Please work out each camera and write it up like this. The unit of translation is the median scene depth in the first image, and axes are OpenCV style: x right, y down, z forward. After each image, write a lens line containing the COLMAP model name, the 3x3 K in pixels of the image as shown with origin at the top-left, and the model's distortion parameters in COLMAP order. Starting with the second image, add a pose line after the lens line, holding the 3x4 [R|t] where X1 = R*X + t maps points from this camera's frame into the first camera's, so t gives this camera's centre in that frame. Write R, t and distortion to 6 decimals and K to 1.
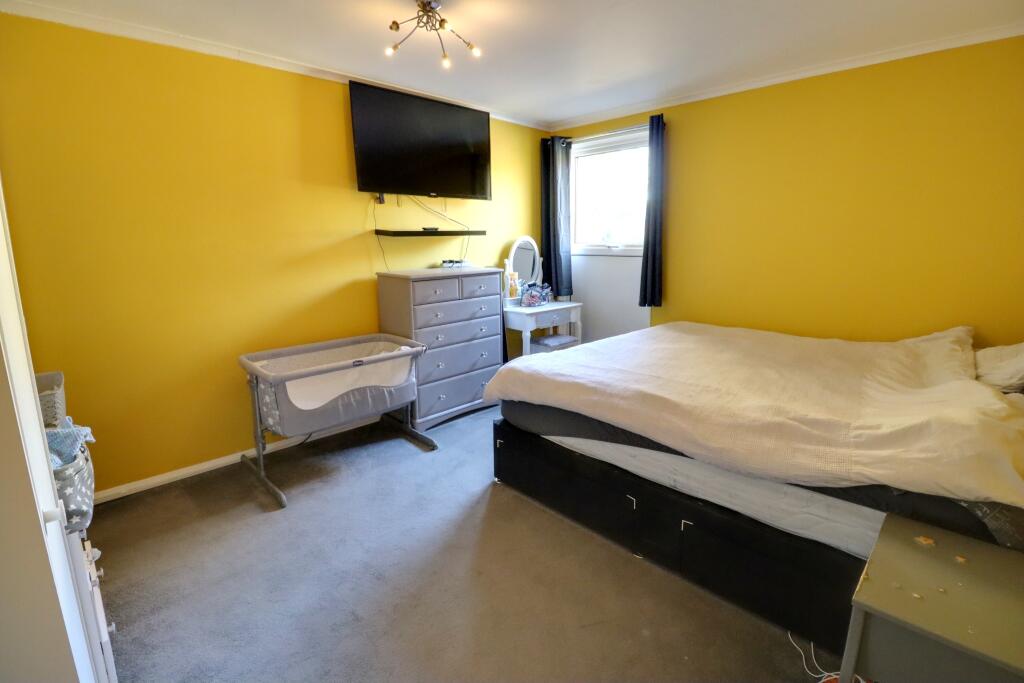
lens RADIAL K [[468.2, 0, 512.0], [0, 468.2, 341.5], [0, 0, 1]] dist [-0.001123, -0.000144]
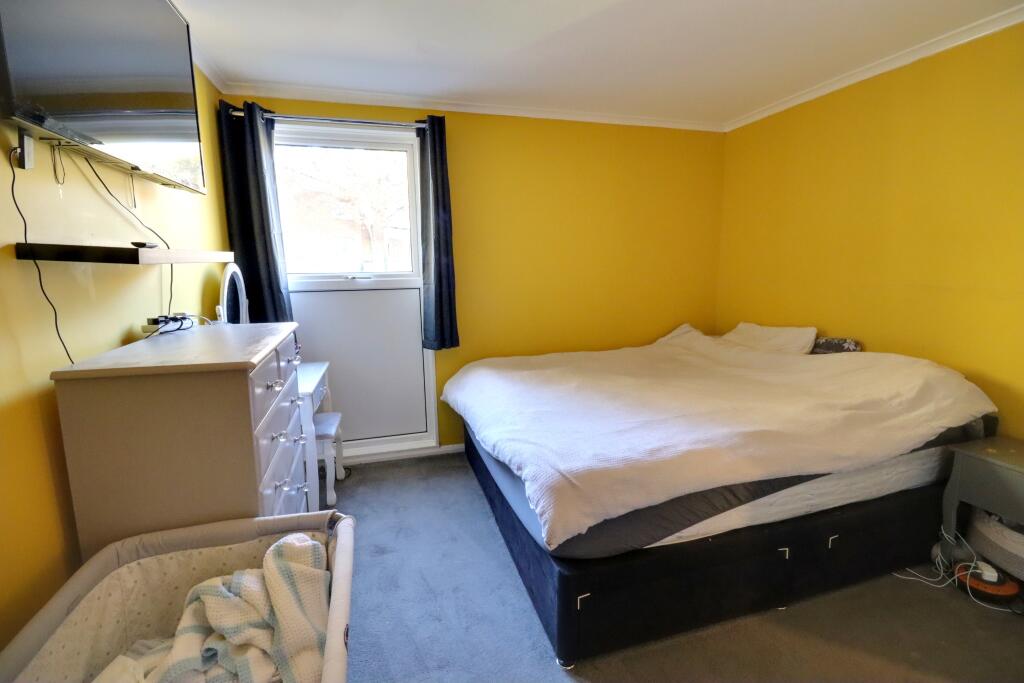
lens RADIAL K [[493.2, 0, 524.2], [0, 493.2, 335.1], [0, 0, 1]] dist [-0.014611, -0.000353]
pose [[0.452066, -0.128927, 0.882618, -0.432722], [0.199724, 0.979006, 0.040711, -0.119001], [-0.869337, 0.157876, 0.468325, 0.539690]]
